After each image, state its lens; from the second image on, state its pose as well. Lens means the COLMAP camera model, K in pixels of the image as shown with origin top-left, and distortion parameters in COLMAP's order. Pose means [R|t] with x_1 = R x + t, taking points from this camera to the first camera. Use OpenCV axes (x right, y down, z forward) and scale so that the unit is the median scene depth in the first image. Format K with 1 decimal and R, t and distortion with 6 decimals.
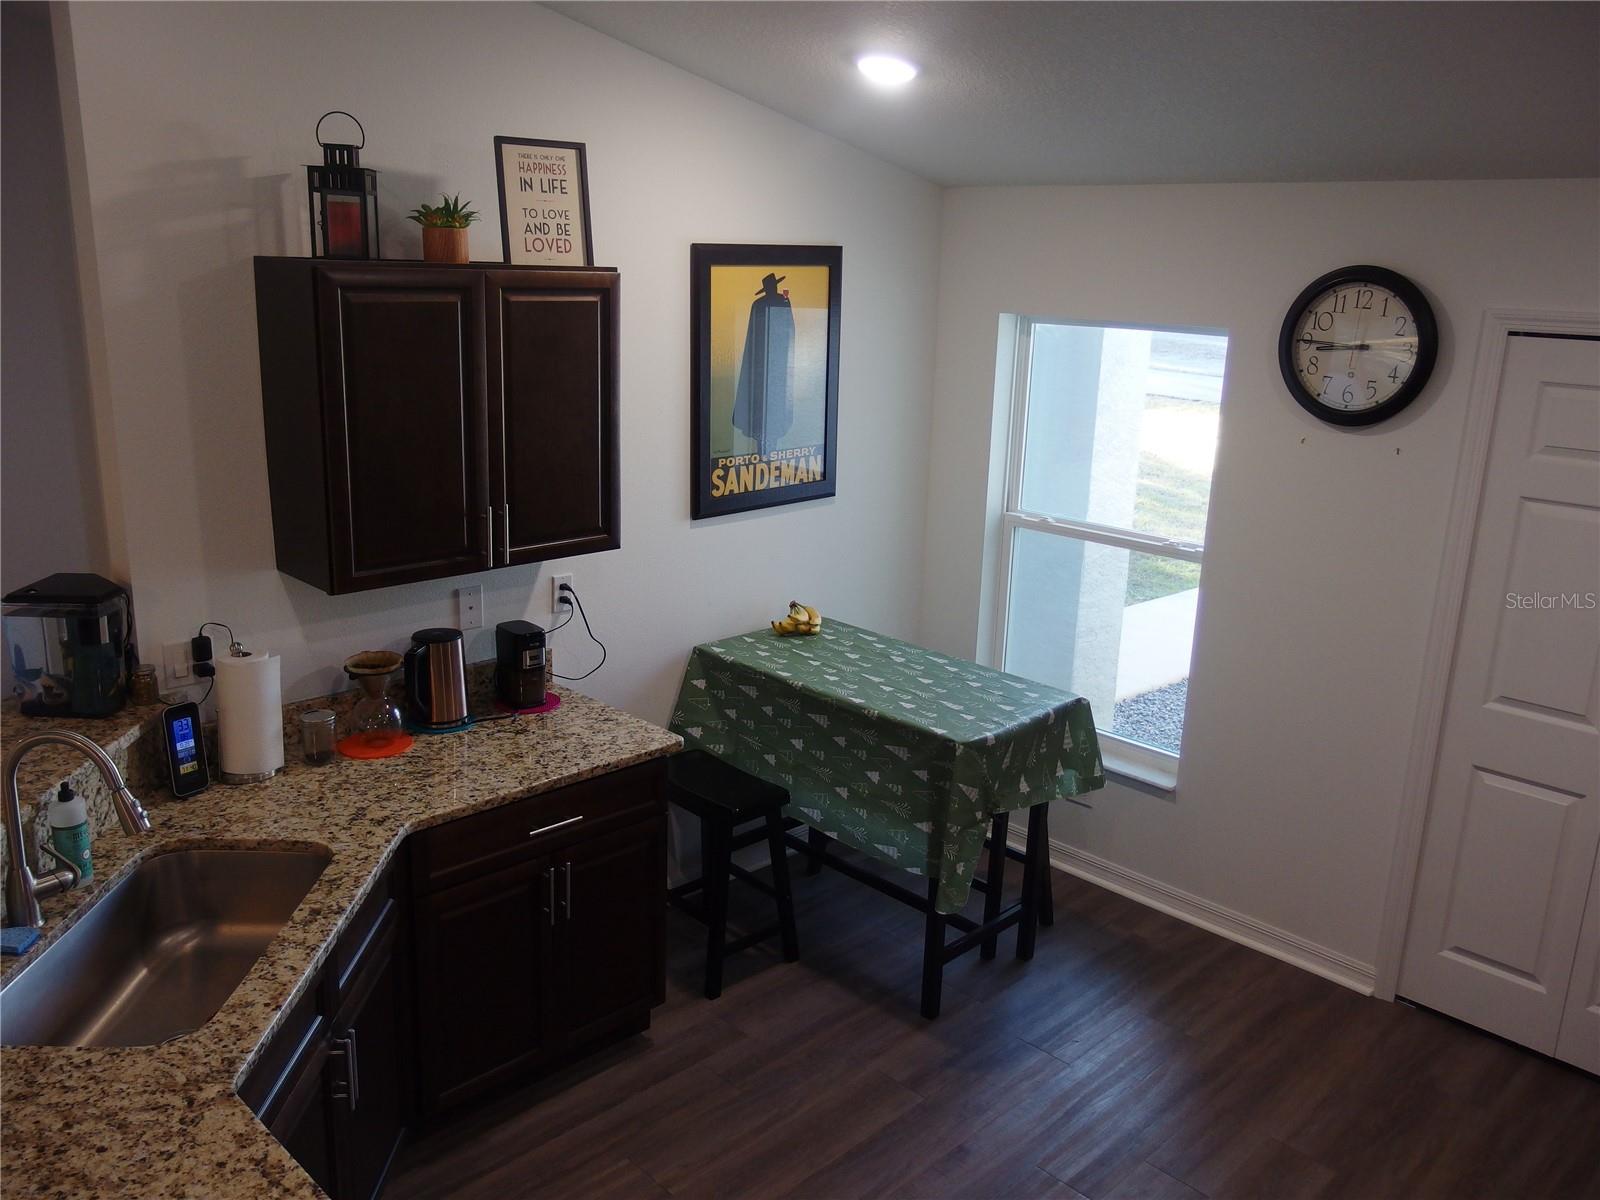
lens RADIAL K [[1288.7, 0, 805.7], [0, 1288.7, 597.9], [0, 0, 1]] dist [-0.004156, 0.011280]
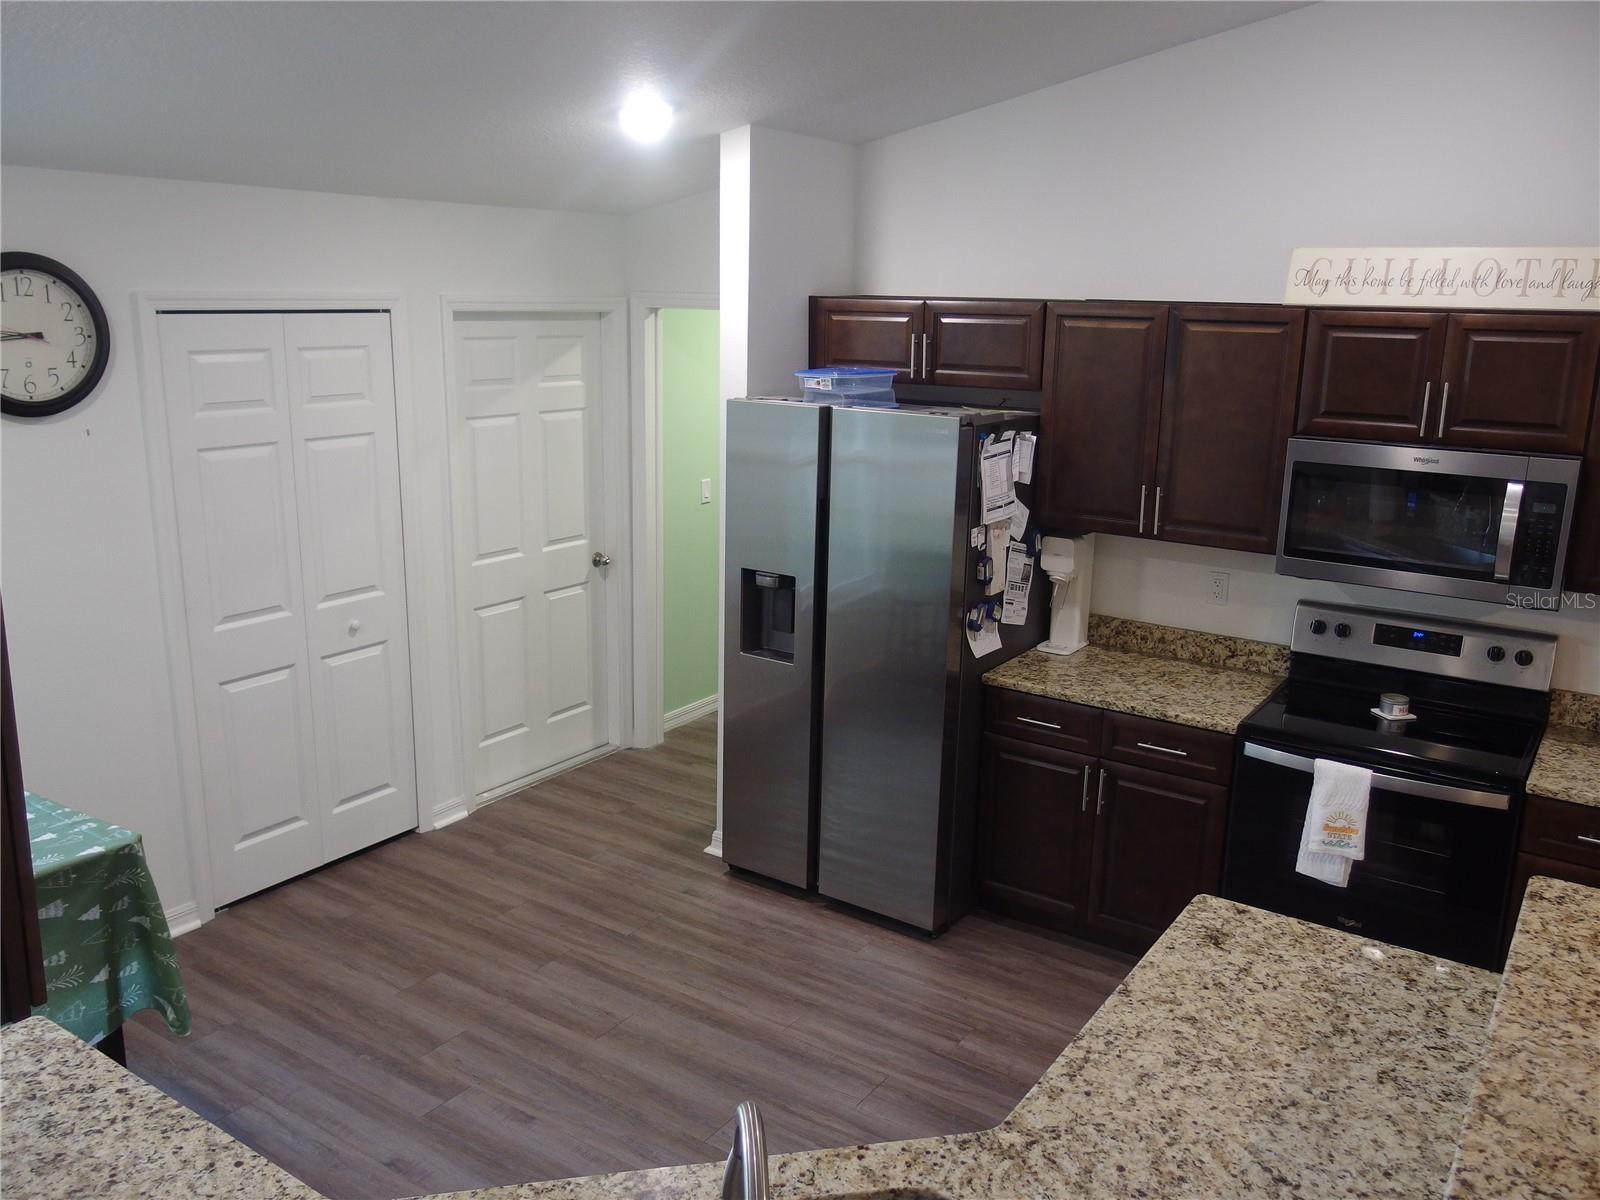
lens RADIAL K [[1288.7, 0, 805.7], [0, 1288.7, 597.9], [0, 0, 1]] dist [-0.004156, 0.011280]
pose [[-0.185537, -0.265664, 0.946044, -1.028036], [0.221288, 0.926733, 0.303640, -0.276666], [-0.957396, 0.265685, -0.113155, 0.939462]]
